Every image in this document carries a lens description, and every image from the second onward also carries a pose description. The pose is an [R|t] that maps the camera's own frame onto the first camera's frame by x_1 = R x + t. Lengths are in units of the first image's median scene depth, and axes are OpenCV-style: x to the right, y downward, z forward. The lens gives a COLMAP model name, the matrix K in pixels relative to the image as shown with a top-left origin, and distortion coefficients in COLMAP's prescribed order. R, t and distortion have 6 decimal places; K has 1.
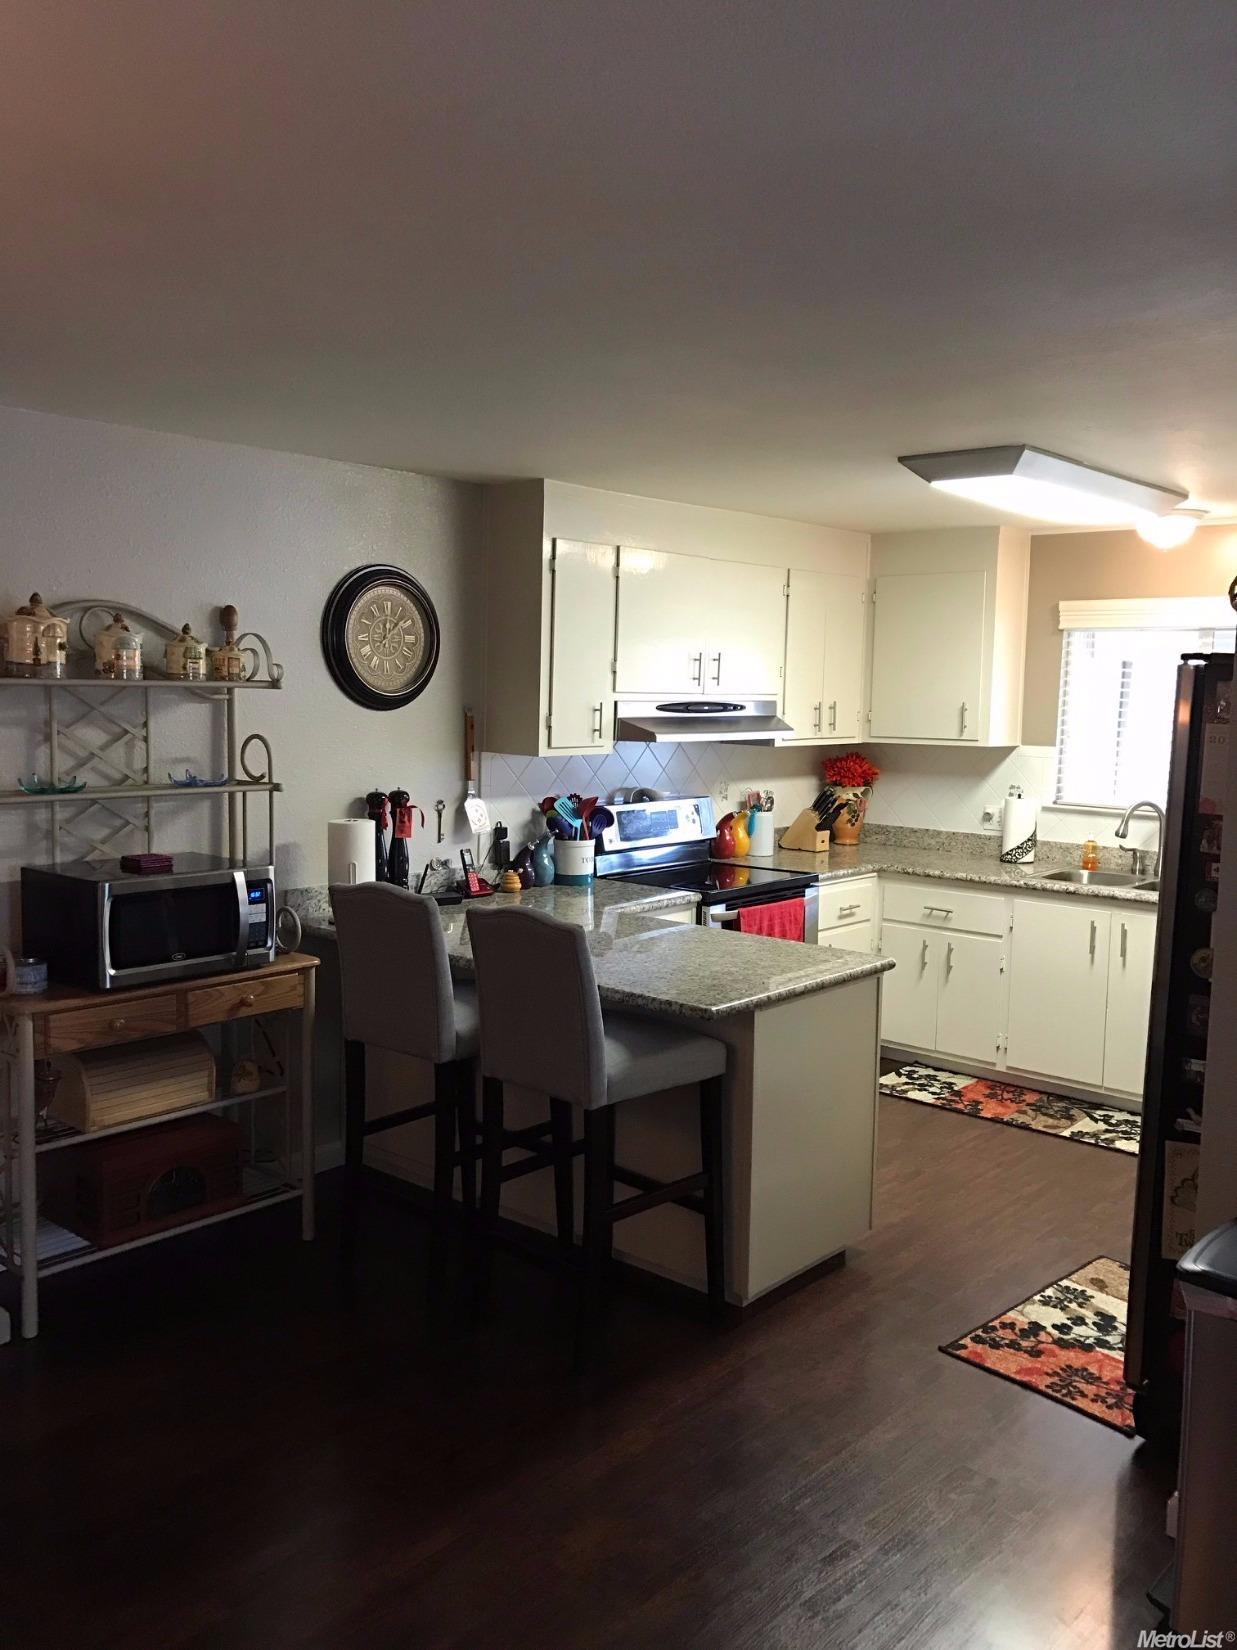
lens RADIAL K [[1348.3, 0, 620.5], [0, 1348.3, 825.1], [0, 0, 1]] dist [0.033520, -0.036060]
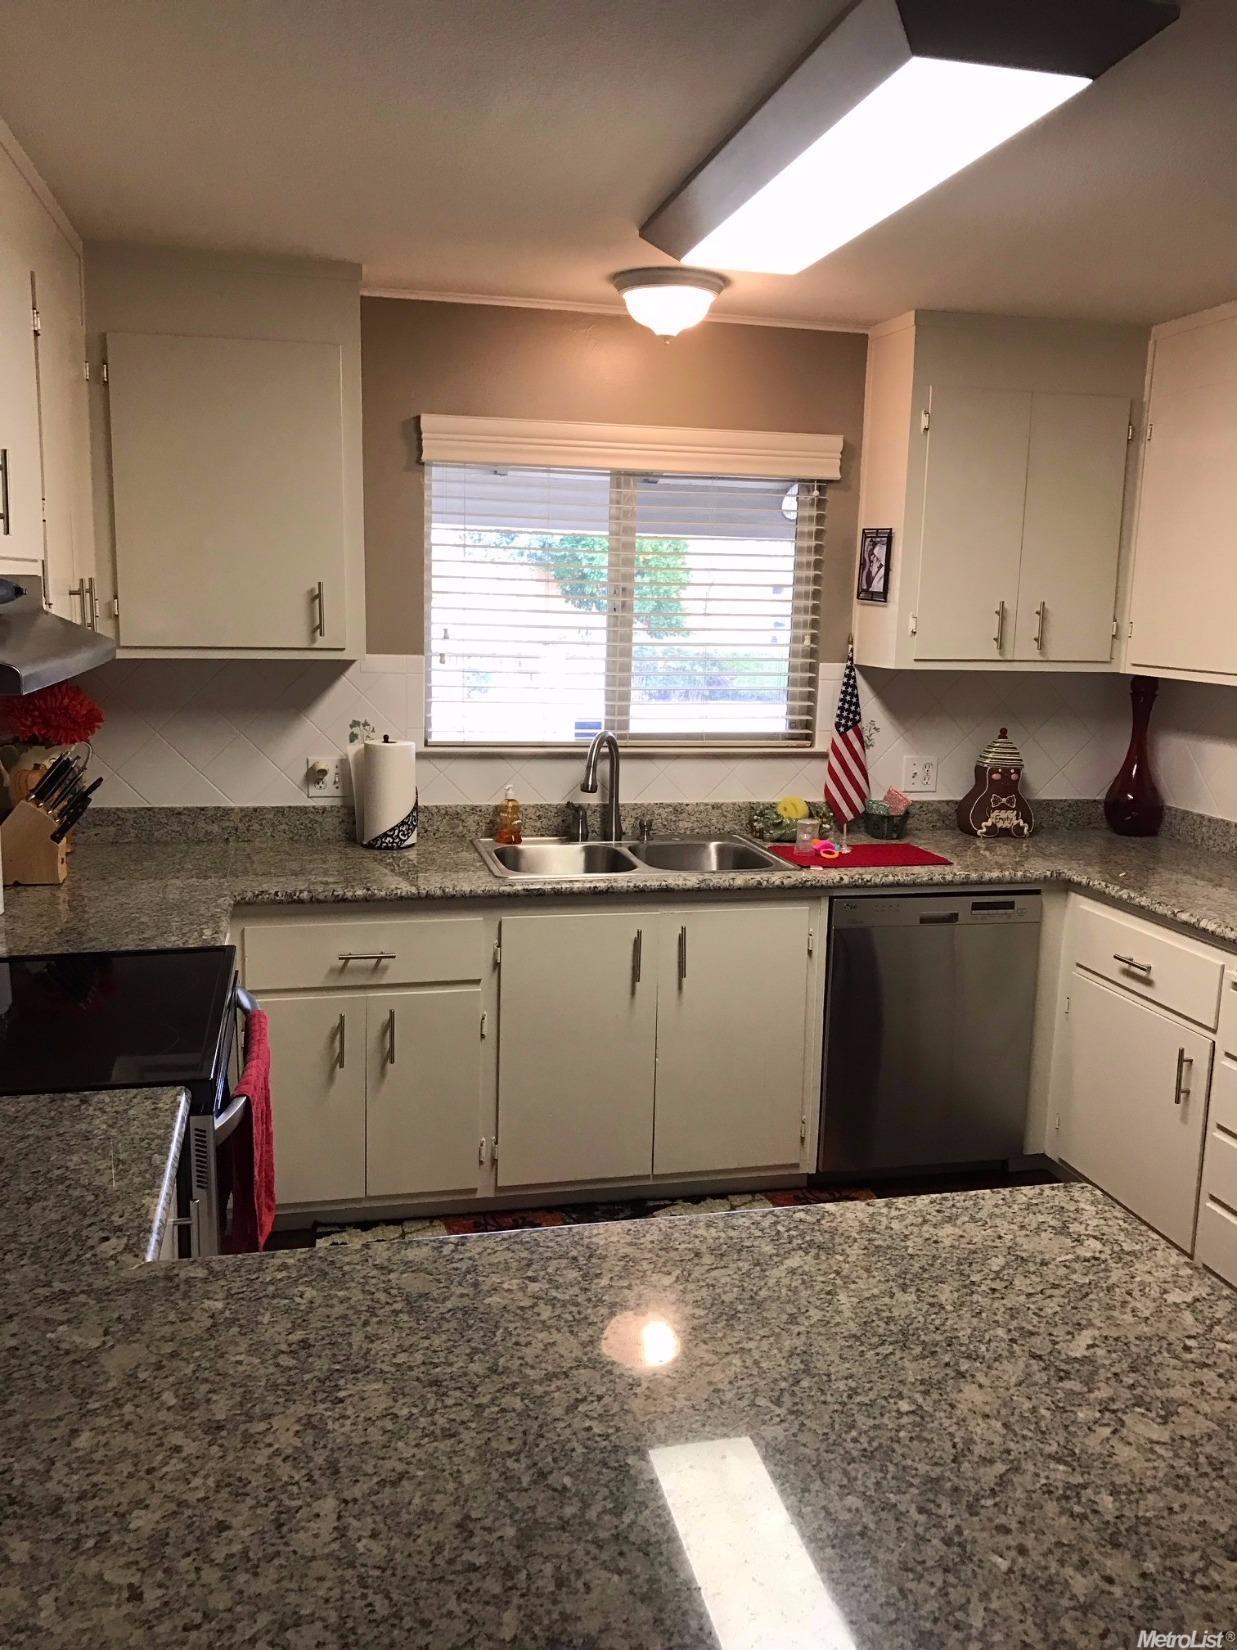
lens RADIAL K [[1348.3, 0, 616.1], [0, 1348.3, 836.7], [0, 0, 1]] dist [0.033520, -0.036060]
pose [[0.587930, -0.147231, 0.795400, -0.136162], [0.075539, 0.988993, 0.127230, -0.048420], [-0.805377, -0.014719, 0.592580, 0.574086]]
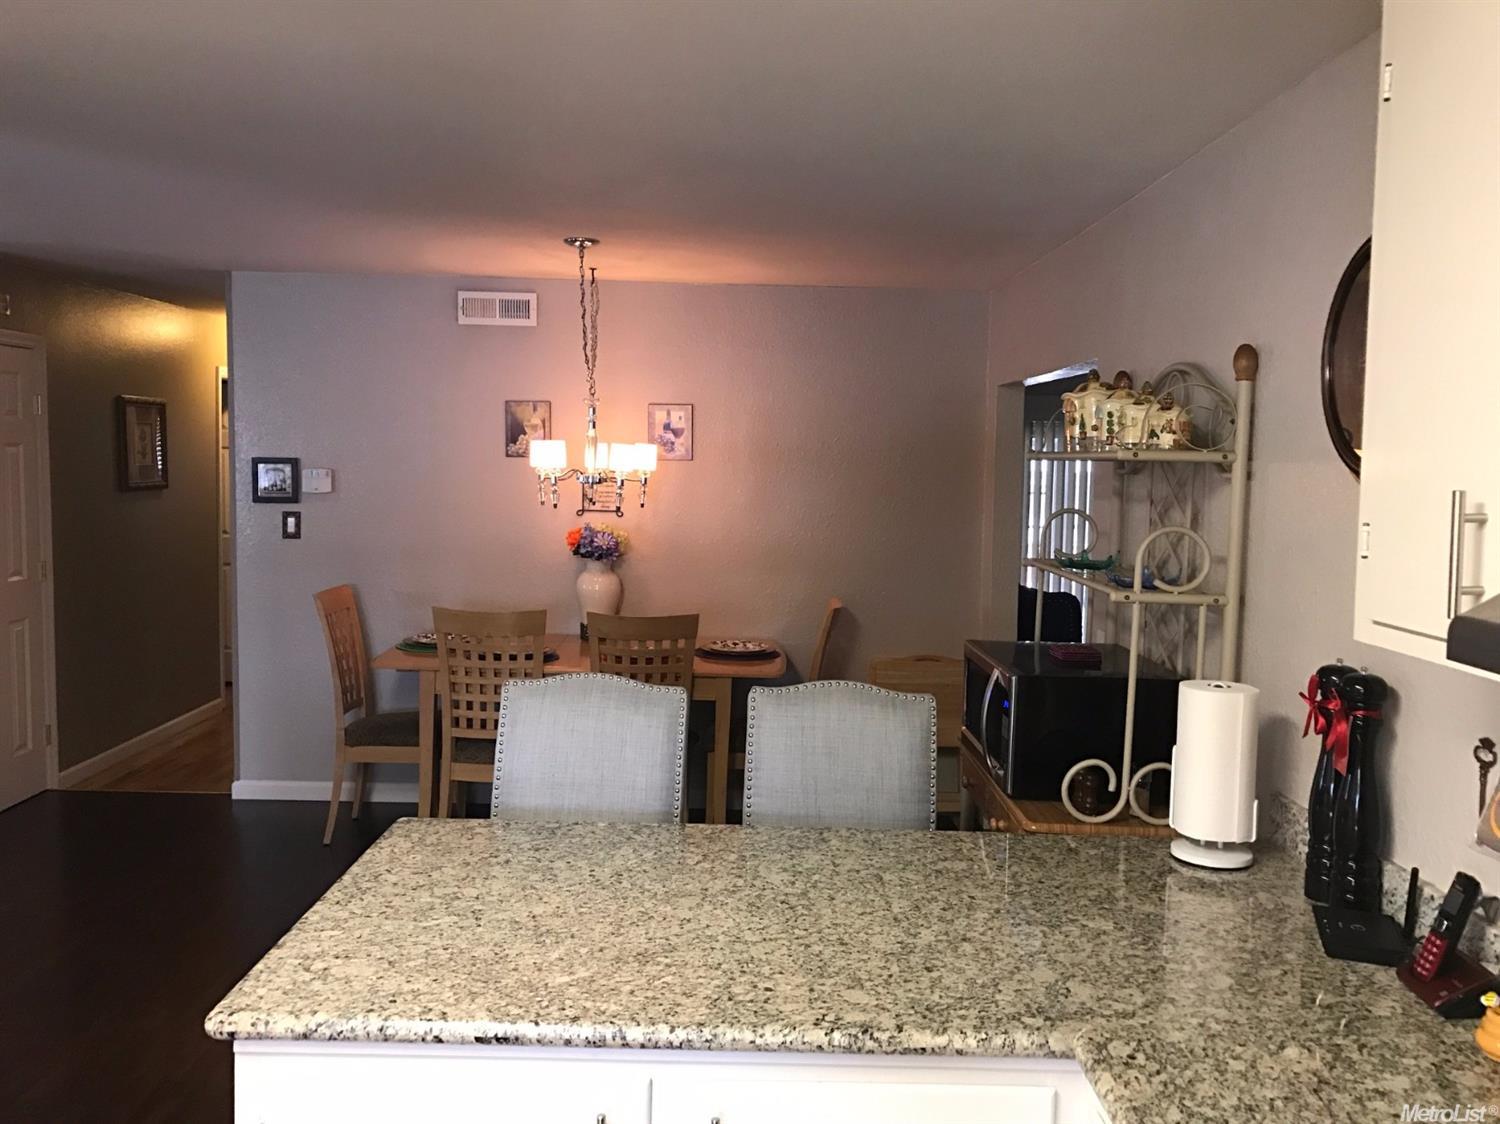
lens RADIAL K [[1225.7, 0, 744.7], [0, 1225.7, 557.9], [0, 0, 1]] dist [0.033520, -0.036060]
pose [[-0.752951, 0.018260, -0.657823, 0.220356], [-0.107629, 0.982738, 0.150473, -0.081911], [0.649215, 0.184100, -0.737988, 0.911889]]
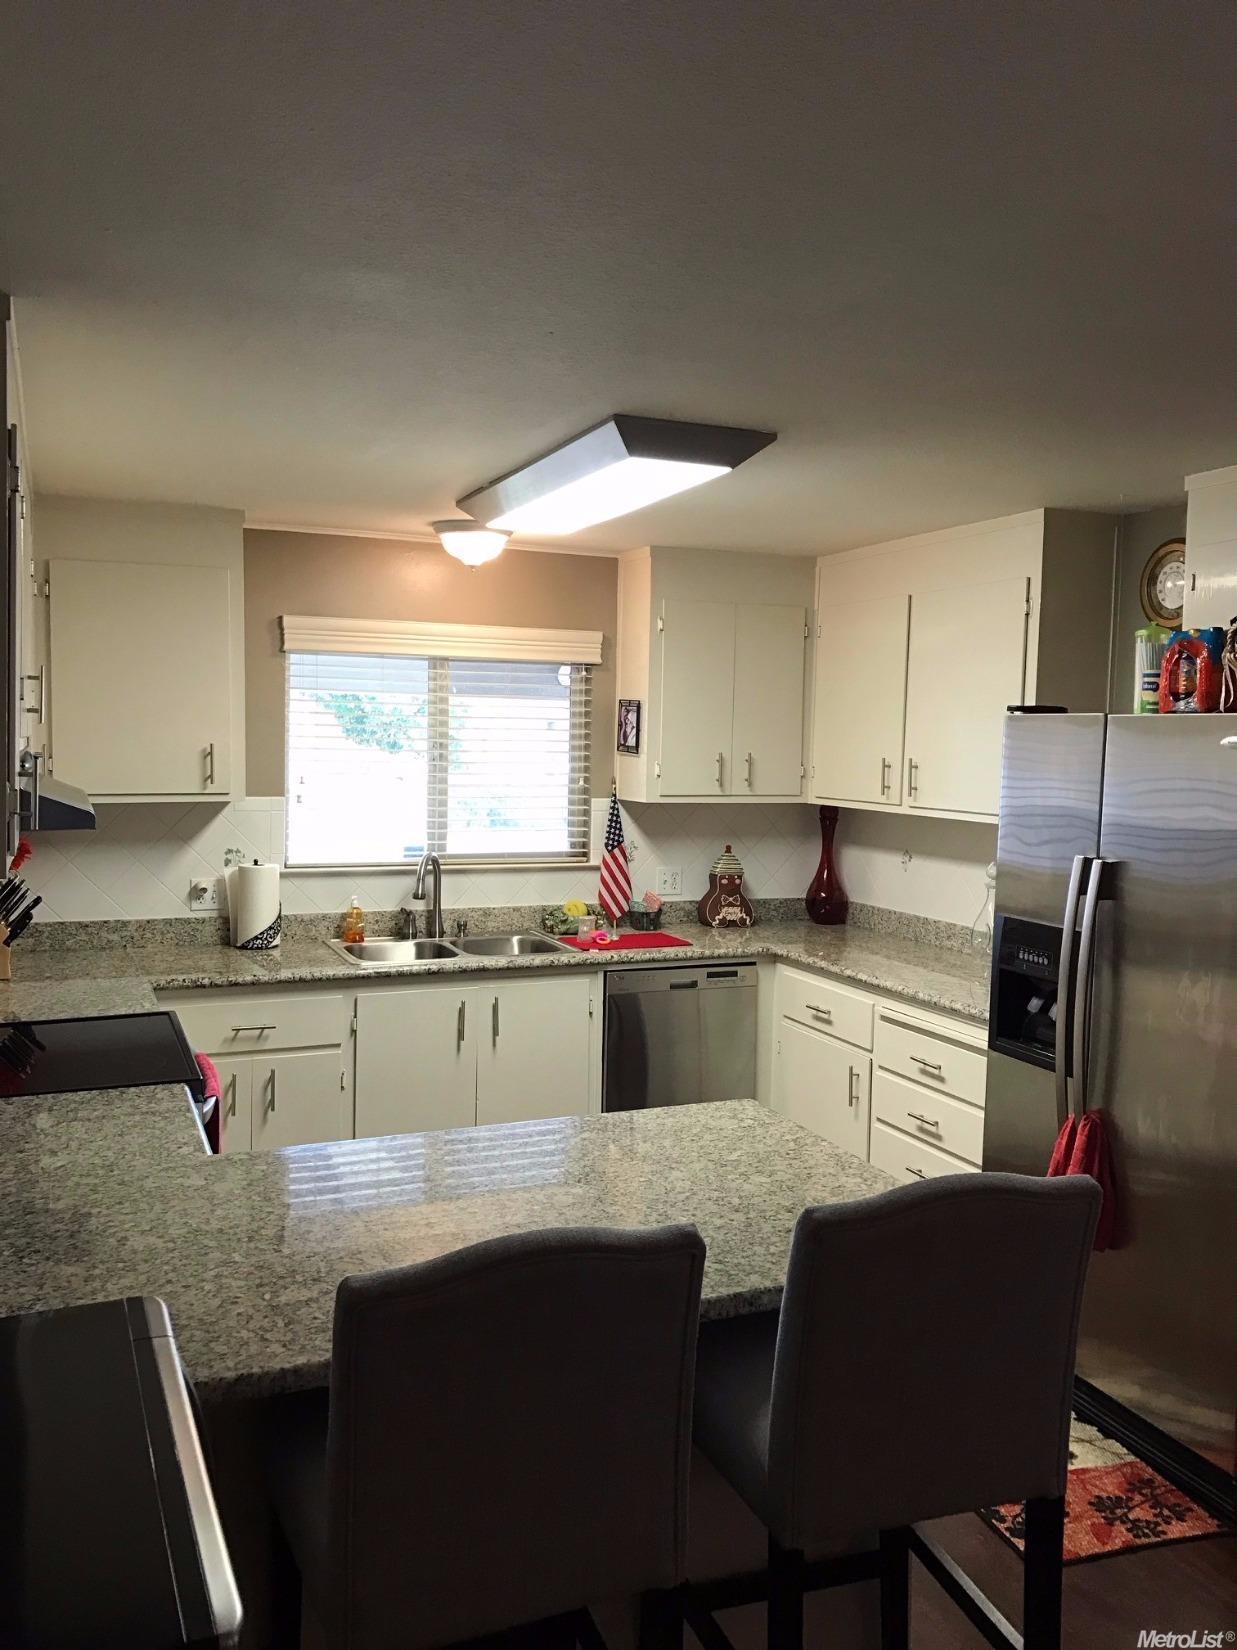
lens RADIAL K [[1348.3, 0, 626.7], [0, 1348.3, 830.2], [0, 0, 1]] dist [0.033520, -0.036060]
pose [[0.439759, -0.074432, 0.895026, -0.311244], [0.087647, 0.995360, 0.039712, -0.053206], [-0.893829, 0.060983, 0.444243, 0.480072]]
